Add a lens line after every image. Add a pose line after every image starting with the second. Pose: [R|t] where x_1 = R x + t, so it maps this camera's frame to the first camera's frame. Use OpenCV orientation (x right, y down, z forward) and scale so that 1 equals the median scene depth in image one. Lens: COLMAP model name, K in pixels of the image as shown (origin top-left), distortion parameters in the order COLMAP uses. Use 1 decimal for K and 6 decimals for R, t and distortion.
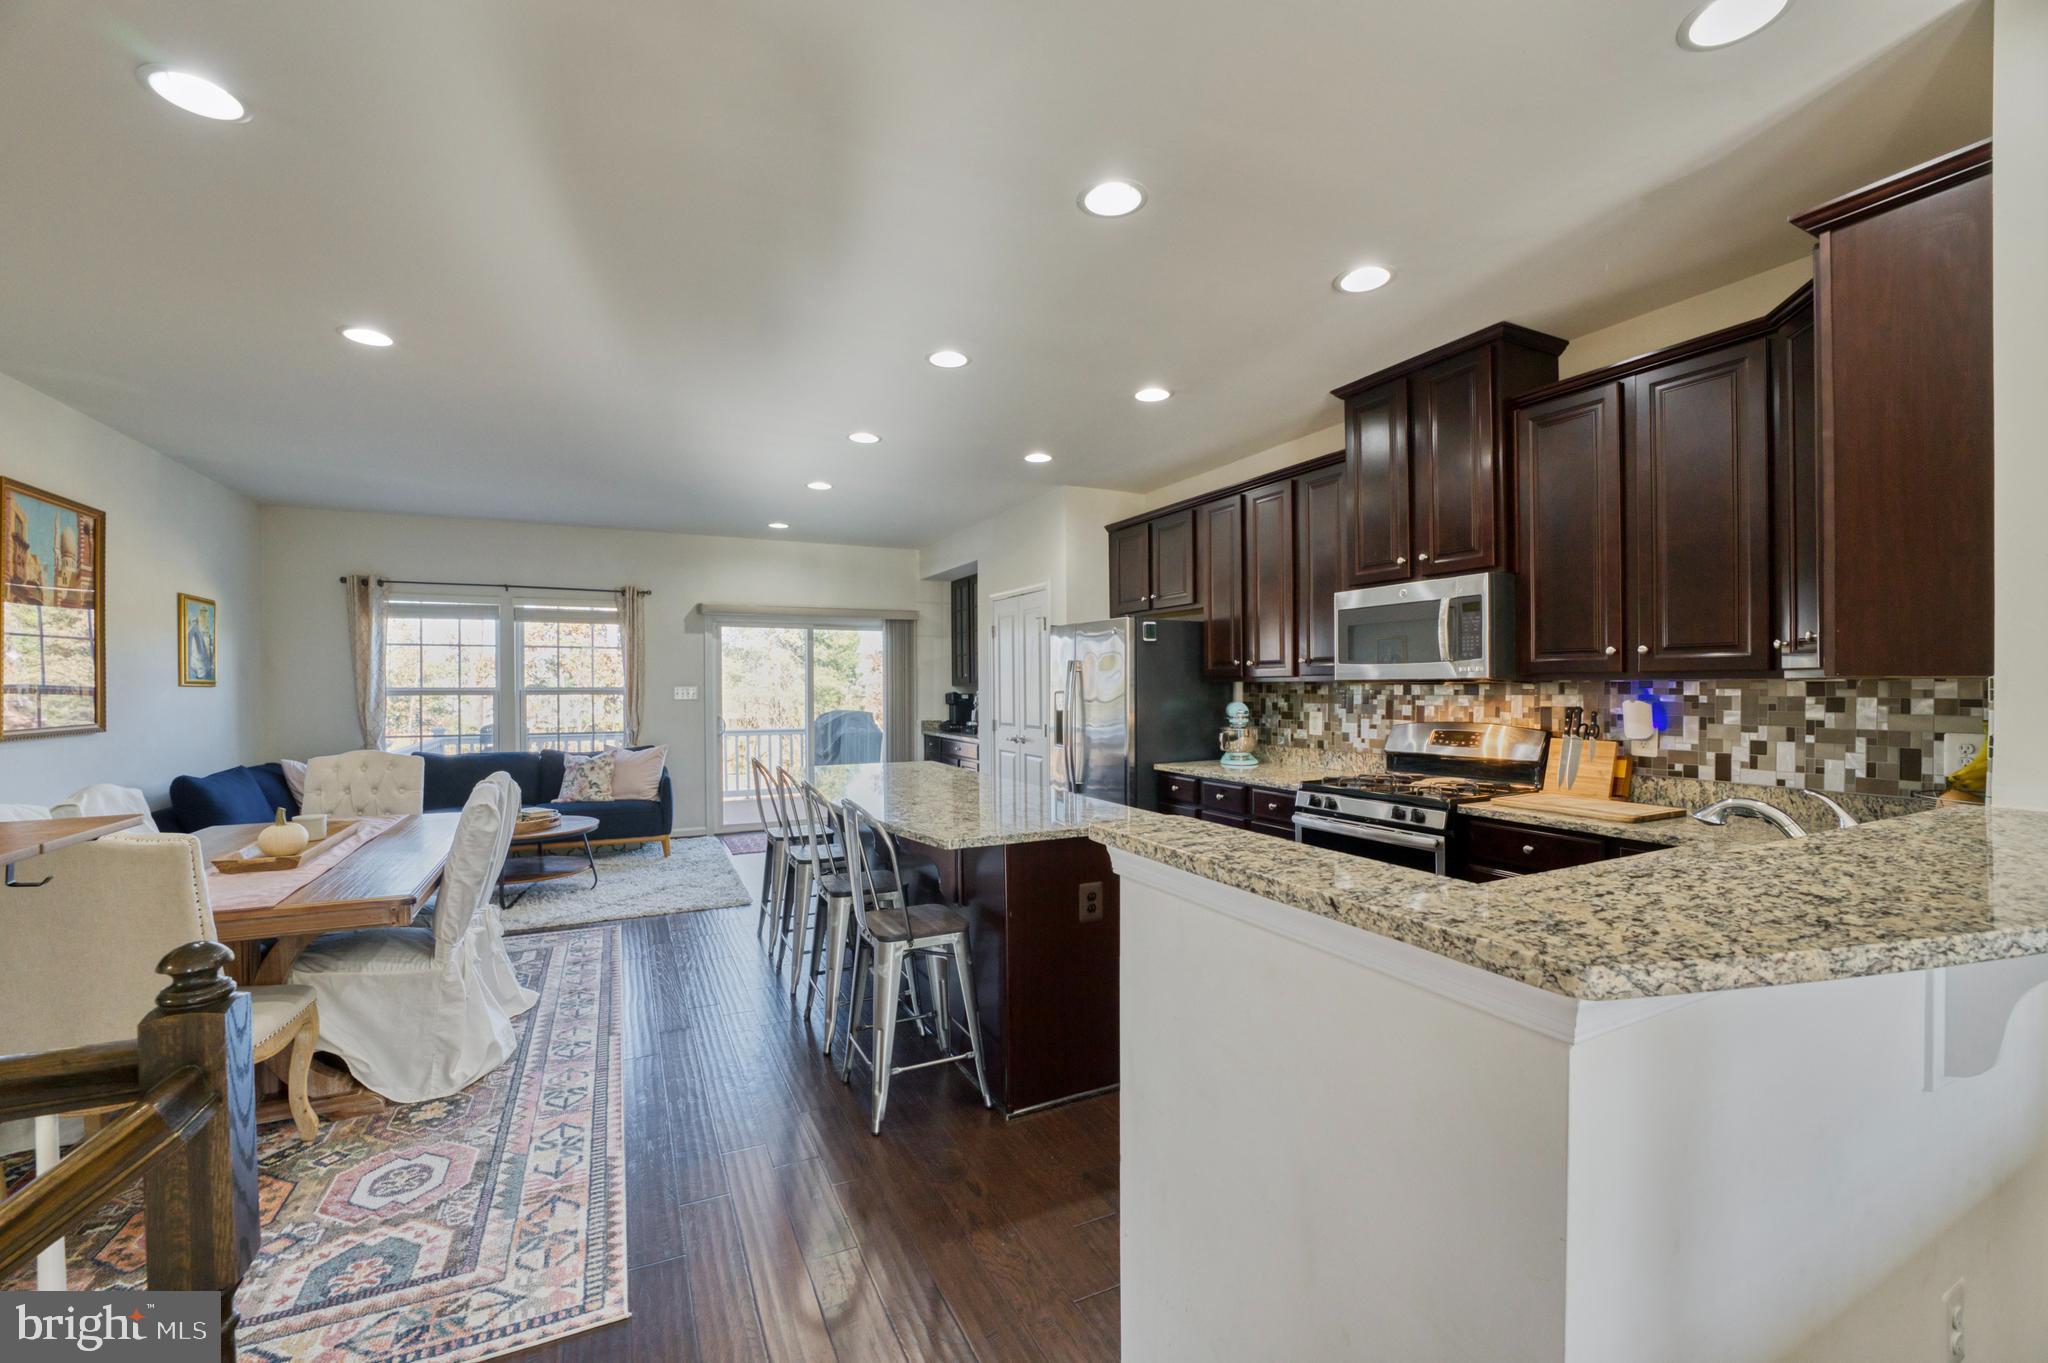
lens RADIAL K [[837.1, 0, 1009.4], [0, 837.1, 684.8], [0, 0, 1]] dist [-0.010342, 0.000282]
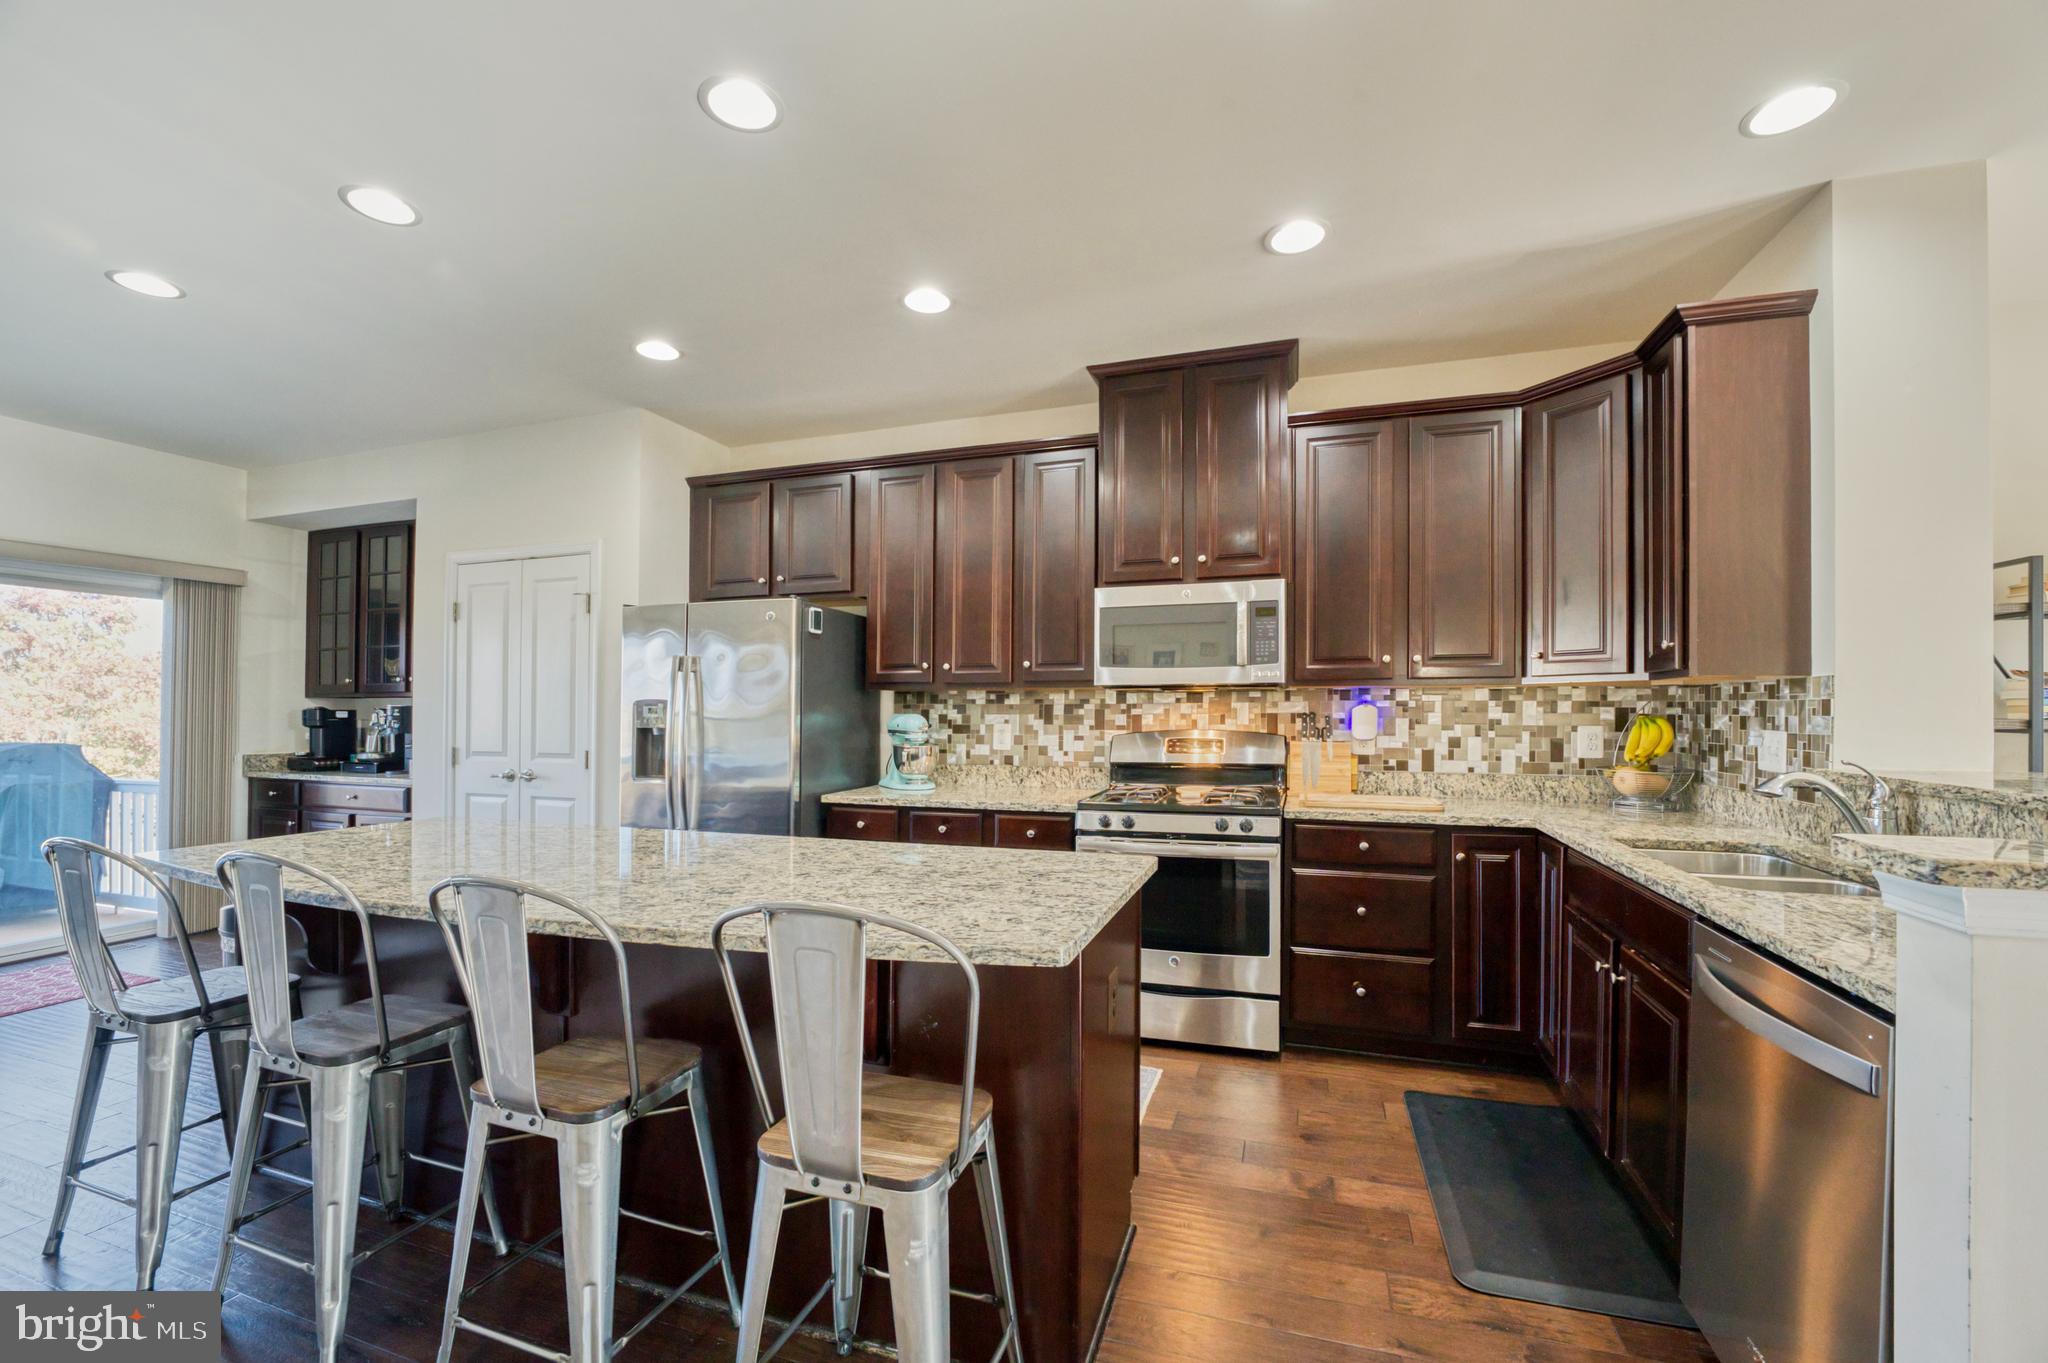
lens RADIAL K [[837.1, 0, 1025.0], [0, 837.1, 692.7], [0, 0, 1]] dist [-0.010342, 0.000282]
pose [[0.700280, 0.022195, 0.713524, -0.279083], [-0.004356, 0.999631, -0.026819, 0.024804], [-0.713855, 0.015673, 0.700118, 0.385735]]
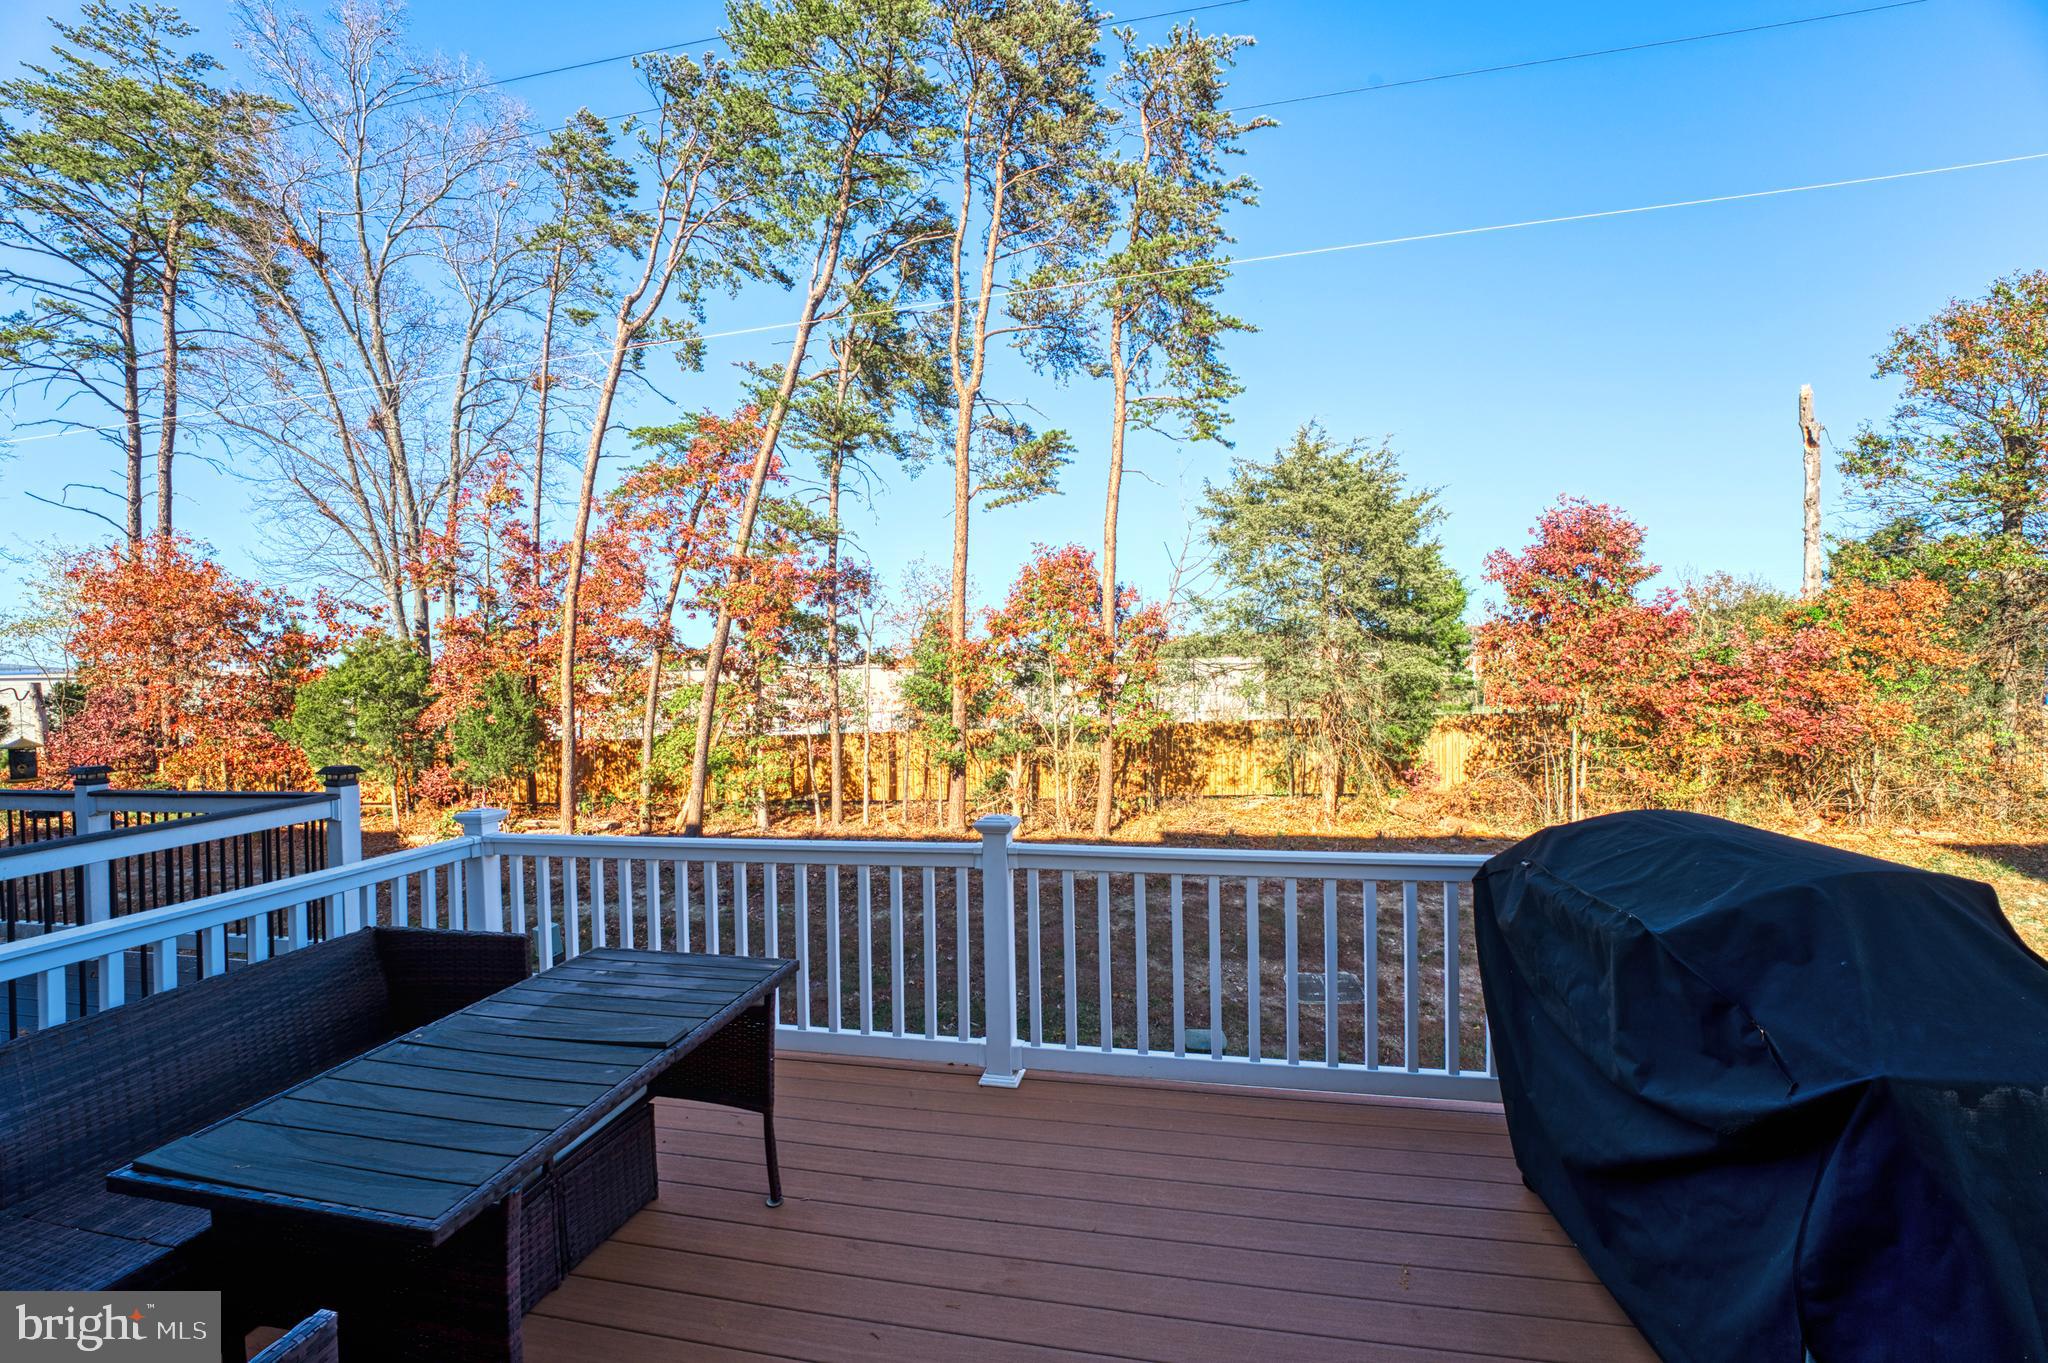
lens RADIAL K [[837.1, 0, 1014.9], [0, 837.1, 695.9], [0, 0, 1]] dist [-0.010342, 0.000282]
pose [[0.802543, 0.001844, -0.596591, -0.450918], [0.019079, 0.999404, 0.028754, -0.028235], [0.596289, -0.034459, 0.802030, 1.758076]]
